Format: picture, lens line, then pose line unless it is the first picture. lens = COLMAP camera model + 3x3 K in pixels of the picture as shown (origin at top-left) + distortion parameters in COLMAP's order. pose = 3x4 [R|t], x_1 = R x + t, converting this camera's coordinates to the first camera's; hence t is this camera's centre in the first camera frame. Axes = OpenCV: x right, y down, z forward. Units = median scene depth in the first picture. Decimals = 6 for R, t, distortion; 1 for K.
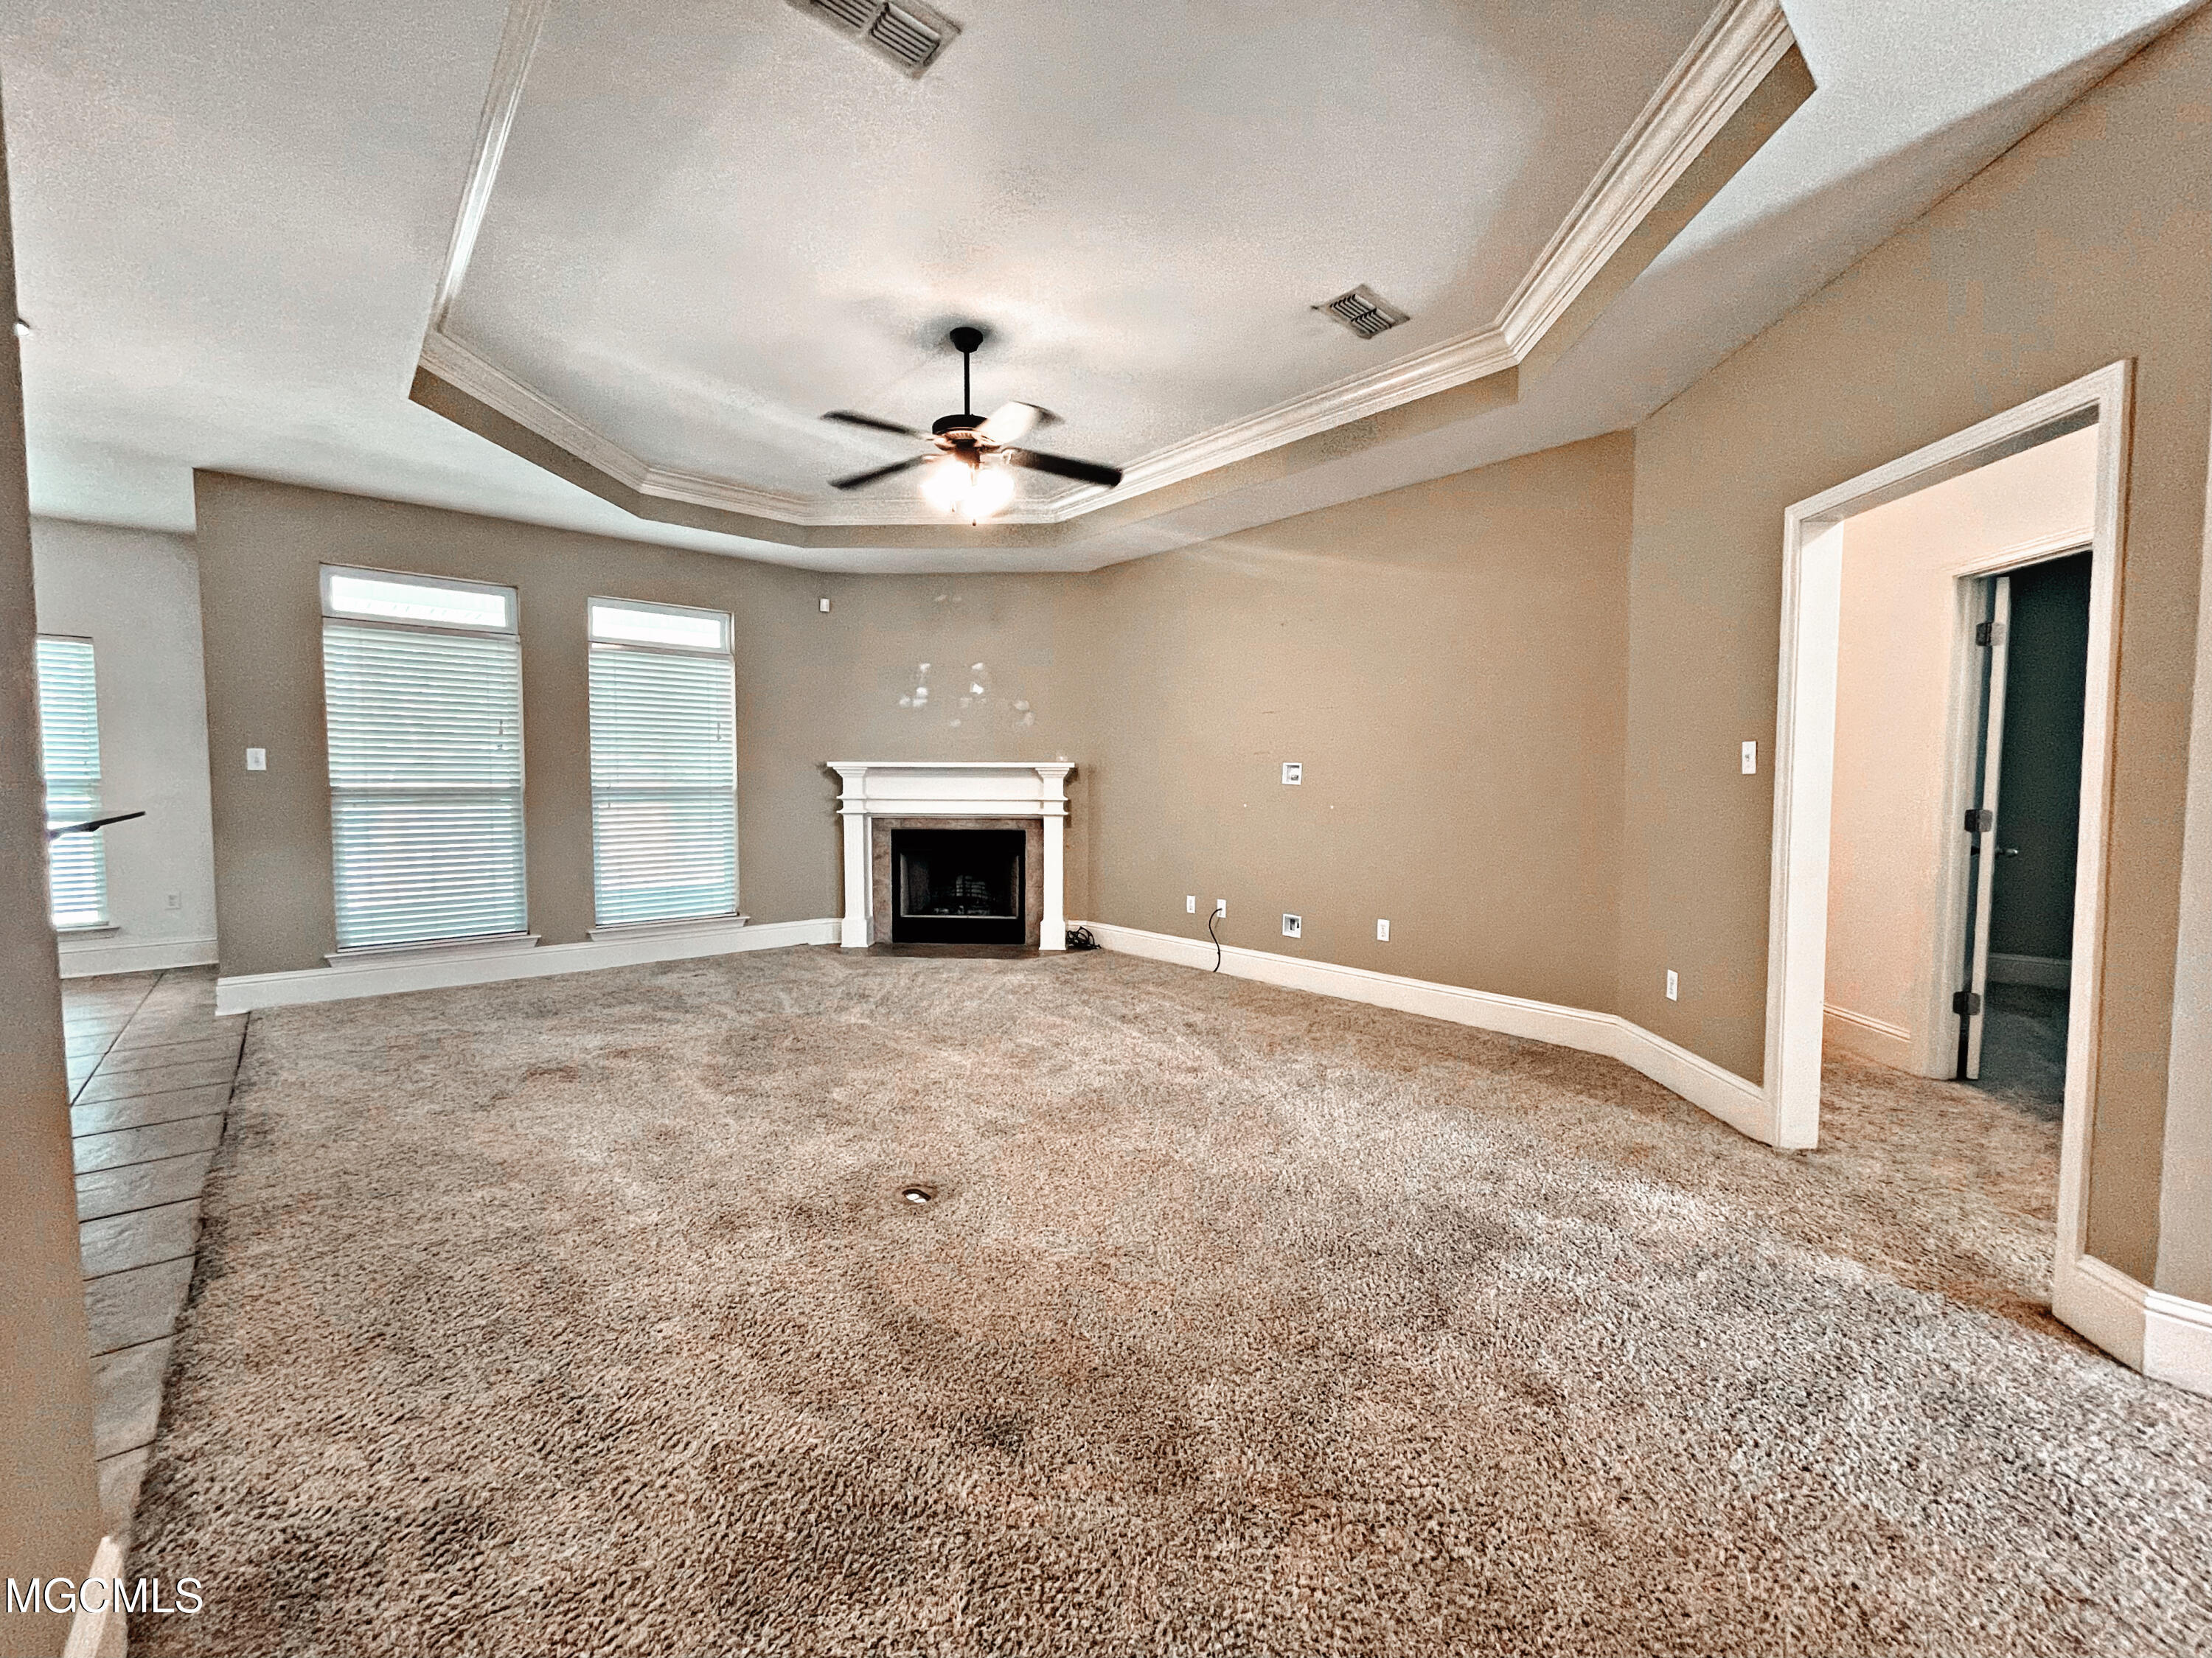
lens RADIAL K [[888.6, 0, 1106.0], [0, 888.6, 829.5], [0, 0, 1]] dist [0.001139, -0.000098]
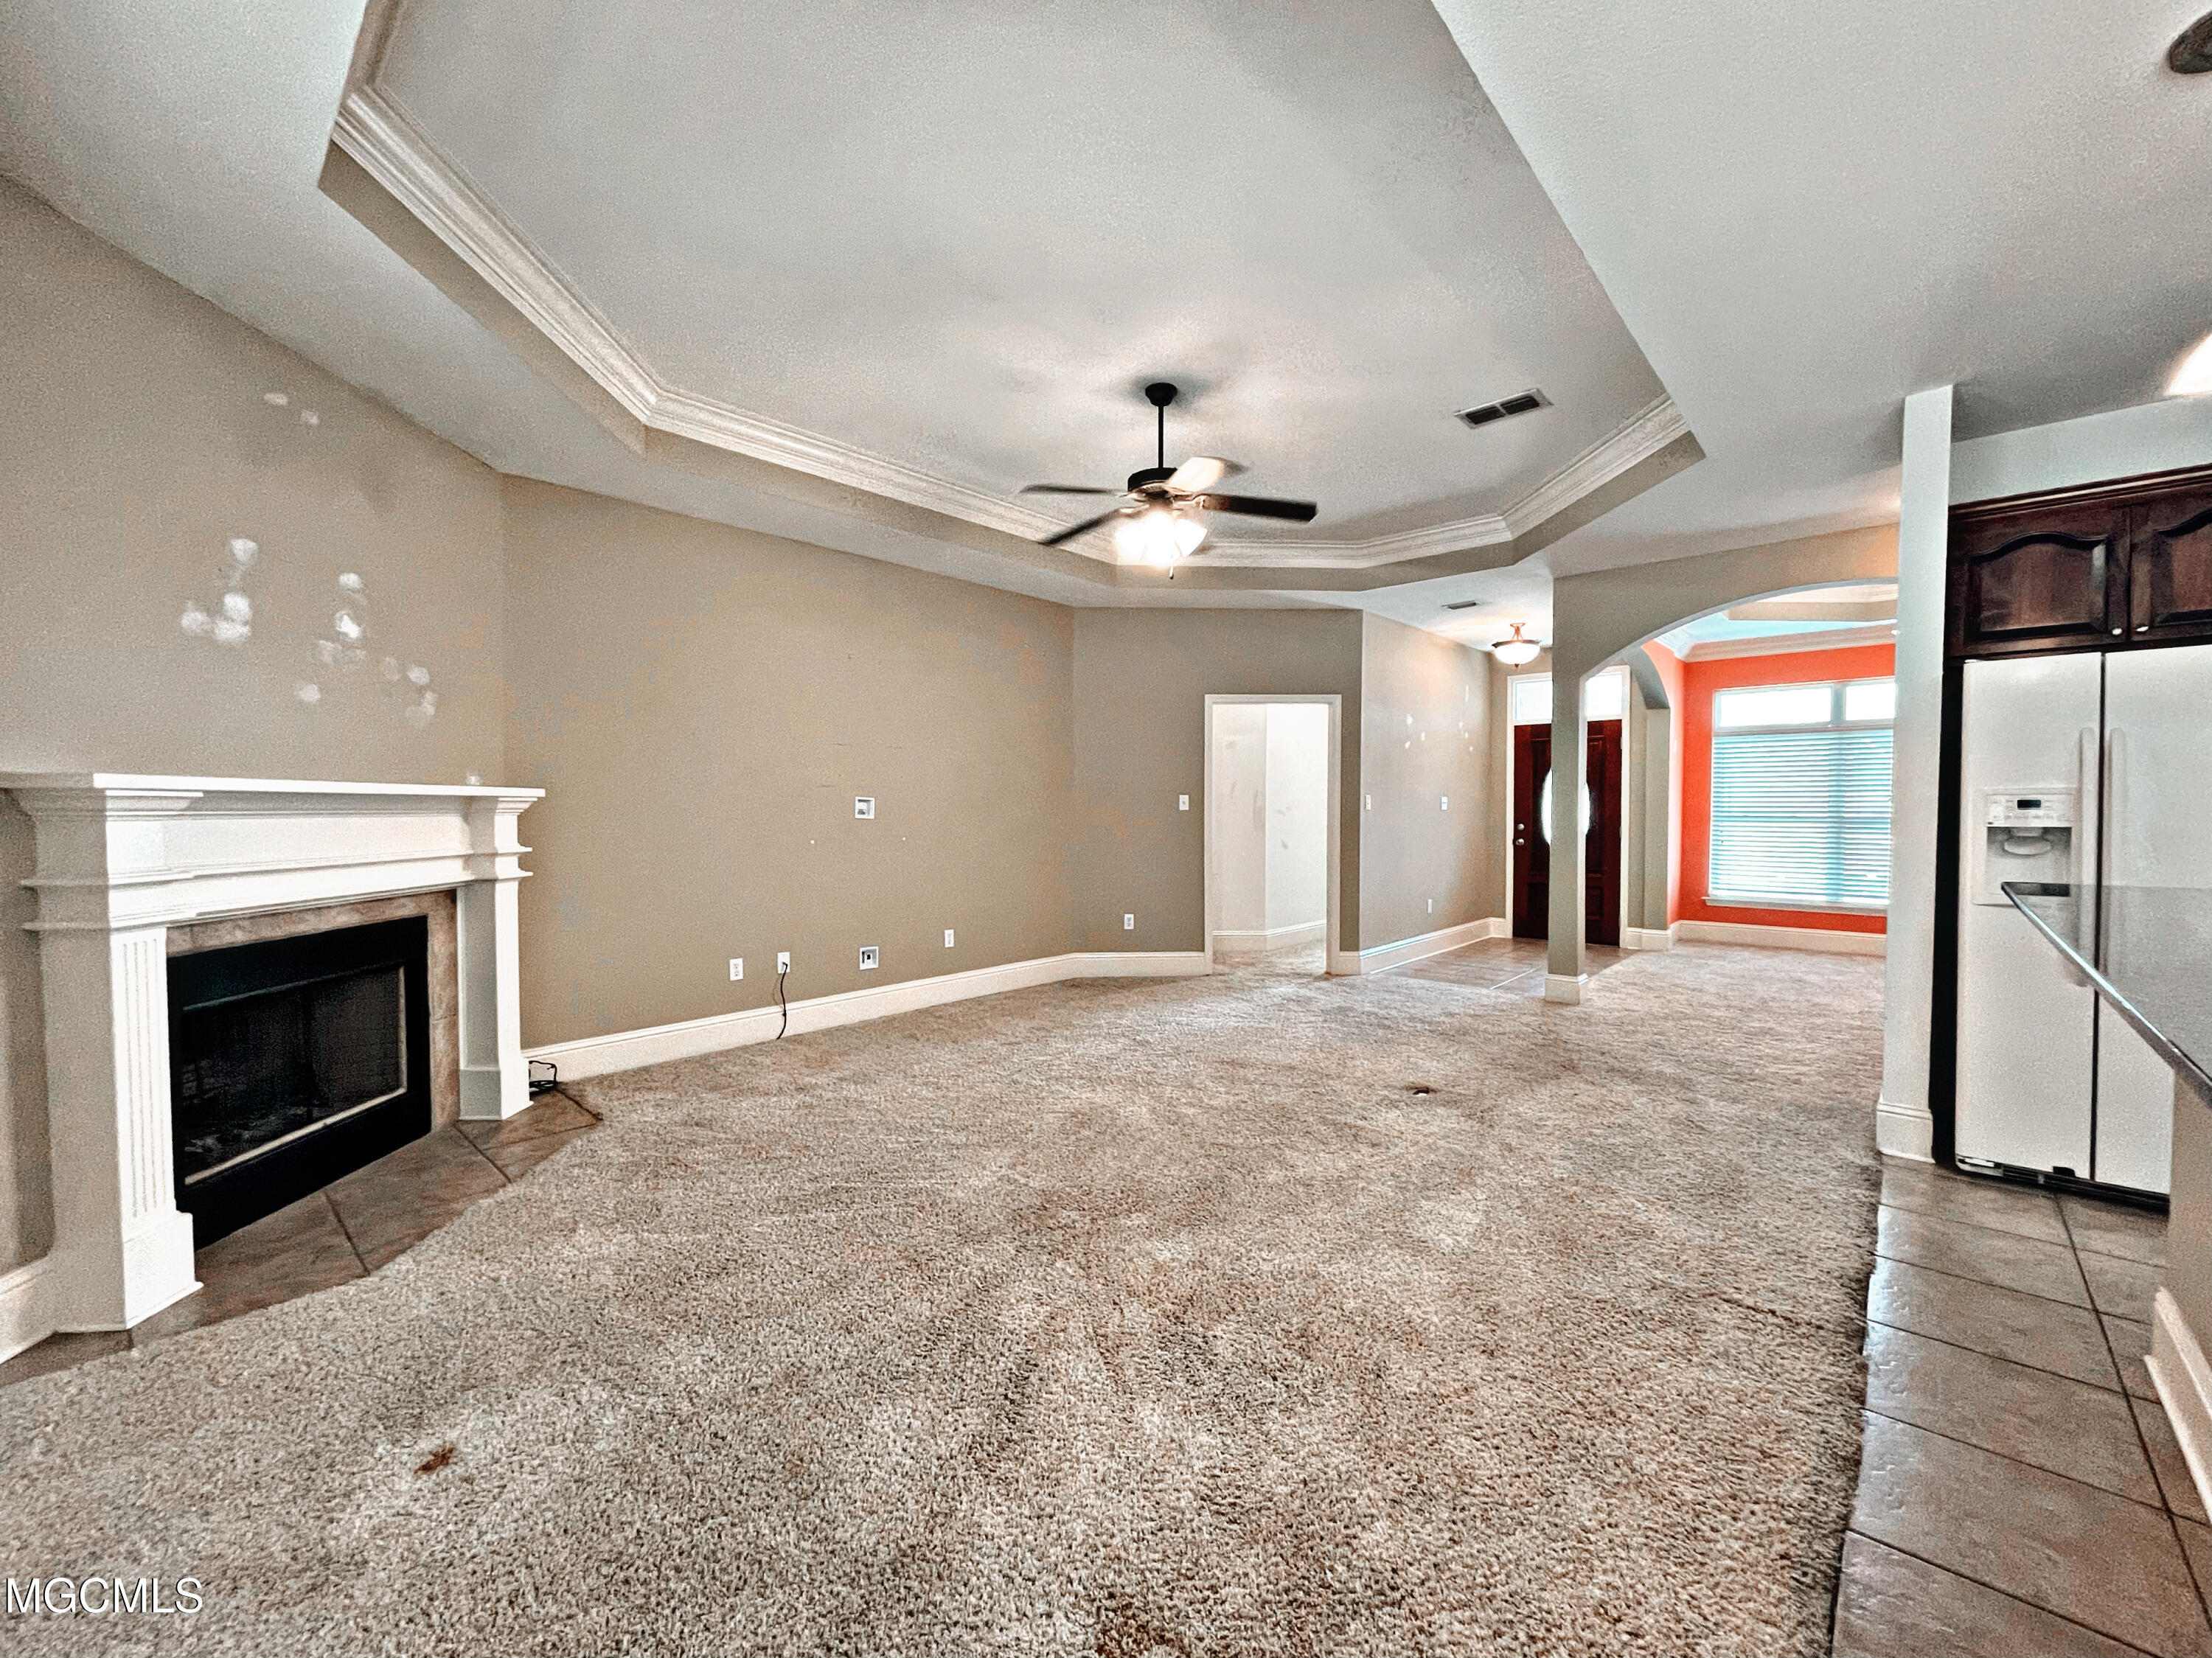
lens RADIAL K [[888.6, 0, 1105.9], [0, 888.6, 827.2], [0, 0, 1]] dist [0.001139, -0.000098]
pose [[-0.097979, -0.026367, 0.994839, -0.659146], [0.053226, 0.998079, 0.031695, -0.046827], [-0.993764, 0.056057, -0.096388, 0.658975]]
